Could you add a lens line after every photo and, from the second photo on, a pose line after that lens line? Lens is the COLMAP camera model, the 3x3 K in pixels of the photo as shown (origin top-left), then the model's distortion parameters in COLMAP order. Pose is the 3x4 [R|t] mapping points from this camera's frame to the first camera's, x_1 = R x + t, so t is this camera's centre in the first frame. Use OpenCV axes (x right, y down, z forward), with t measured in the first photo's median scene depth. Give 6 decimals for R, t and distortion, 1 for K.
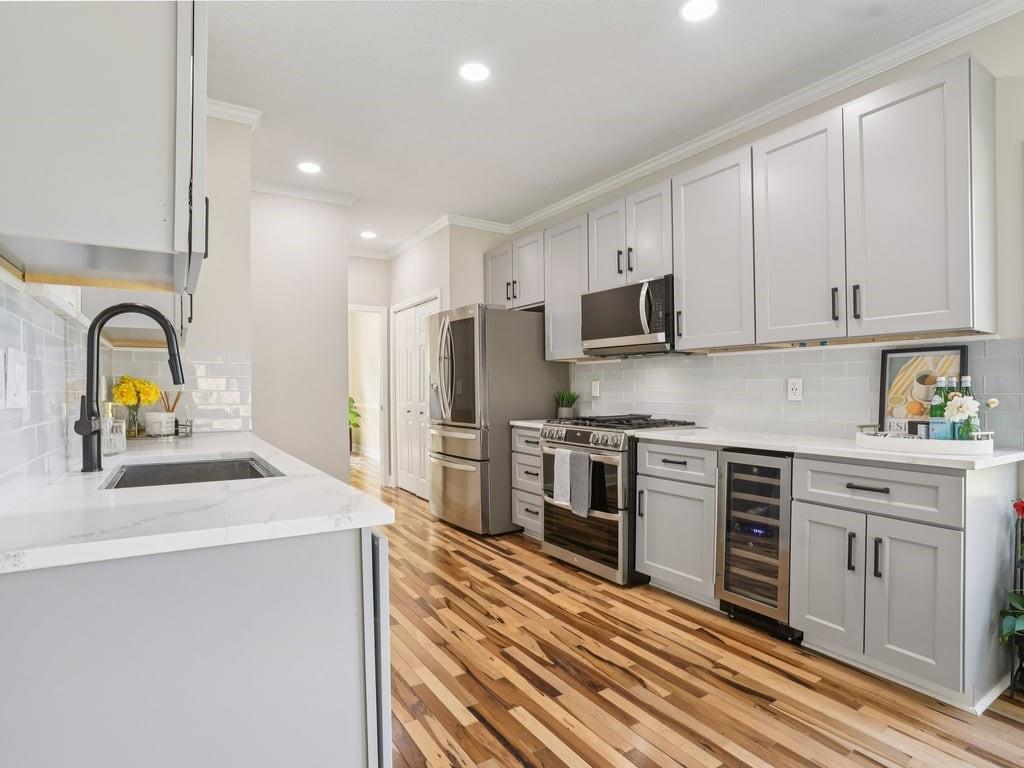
lens RADIAL K [[537.7, 0, 512.0], [0, 537.7, 384.0], [0, 0, 1]] dist [-0.067264, 0.028195]
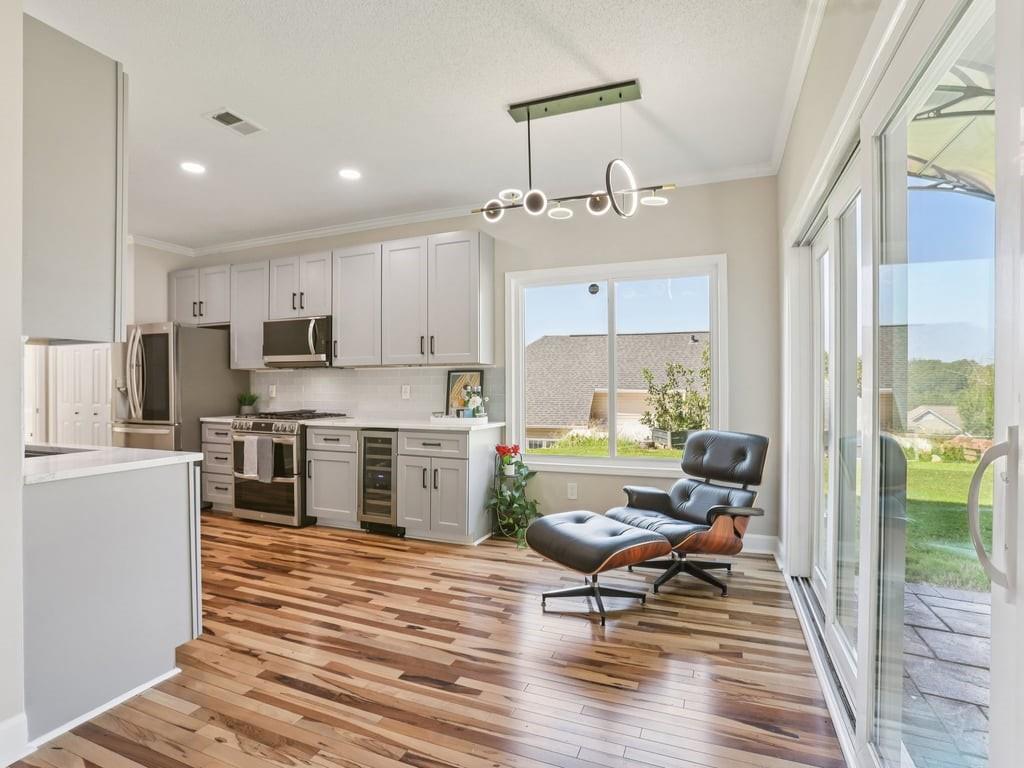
lens RADIAL K [[520.8, 0, 499.4], [0, 520.8, 380.6], [0, 0, 1]] dist [-0.061346, -0.000114]
pose [[0.825780, 0.003384, 0.563982, -0.130937], [-0.002820, 0.999994, -0.001871, -0.022420], [-0.563985, -0.000046, 0.825785, -0.478151]]
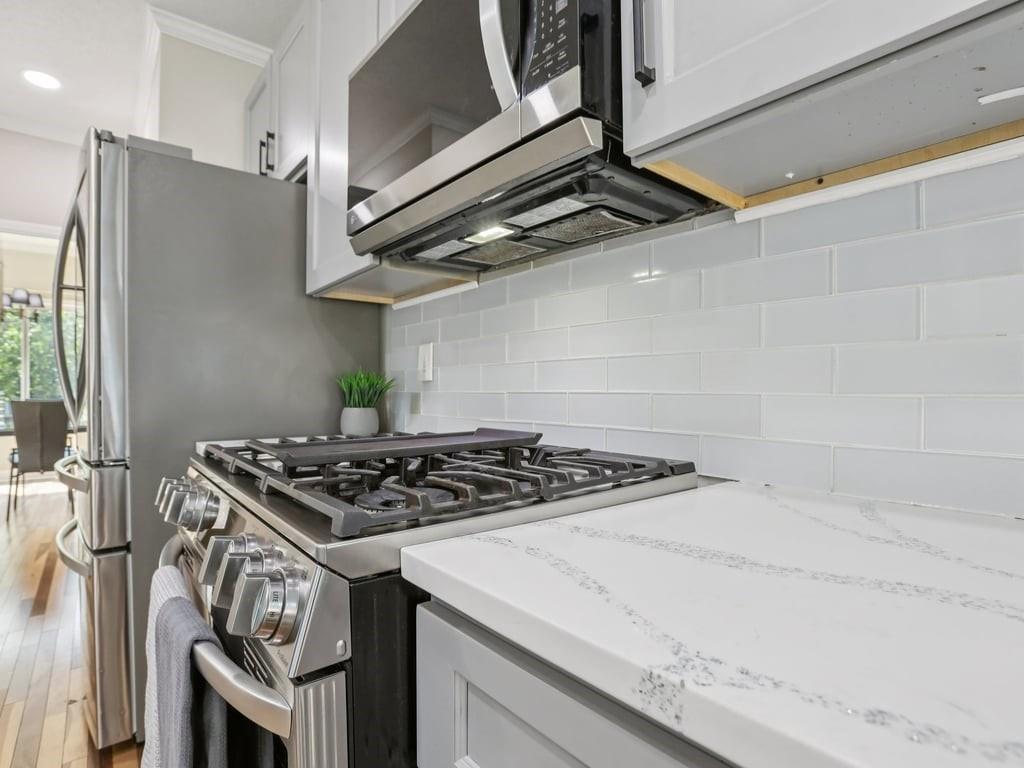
lens RADIAL K [[537.7, 0, 512.0], [0, 537.7, 384.0], [0, 0, 1]] dist [-0.067264, 0.028195]
pose [[0.993683, 0.003387, 0.112174, 0.240908], [-0.002646, 0.999974, -0.006753, 0.037821], [-0.112194, 0.006414, 0.993666, 0.808627]]
